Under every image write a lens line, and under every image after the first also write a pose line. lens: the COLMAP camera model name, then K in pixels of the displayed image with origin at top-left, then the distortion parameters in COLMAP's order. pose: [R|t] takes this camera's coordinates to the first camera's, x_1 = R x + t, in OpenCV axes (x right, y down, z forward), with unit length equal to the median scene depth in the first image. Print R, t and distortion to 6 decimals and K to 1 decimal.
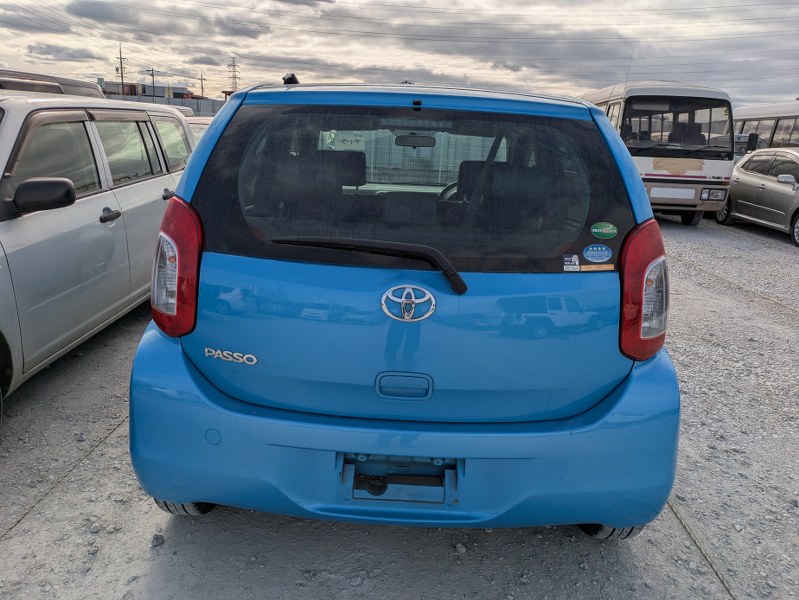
lens RADIAL K [[593.7, 0, 399.5], [0, 593.7, 300.0], [0, 0, 1]] dist [0.033887, -0.011057]
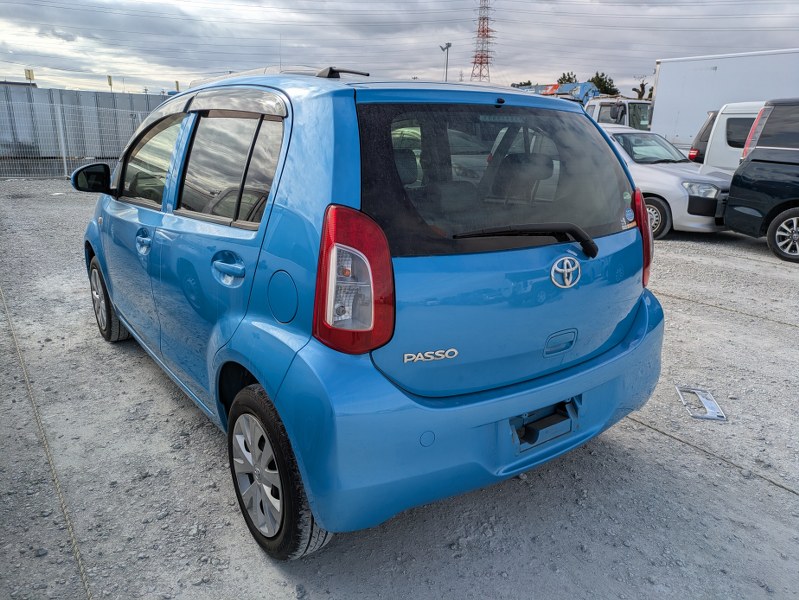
lens RADIAL K [[593.7, 0, 399.5], [0, 593.7, 300.0], [0, 0, 1]] dist [0.033887, -0.011057]
pose [[0.793491, -0.193152, 0.577117, -0.882369], [0.173945, 0.980719, 0.089070, -0.096911], [-0.583194, 0.029711, 0.811790, 0.207141]]
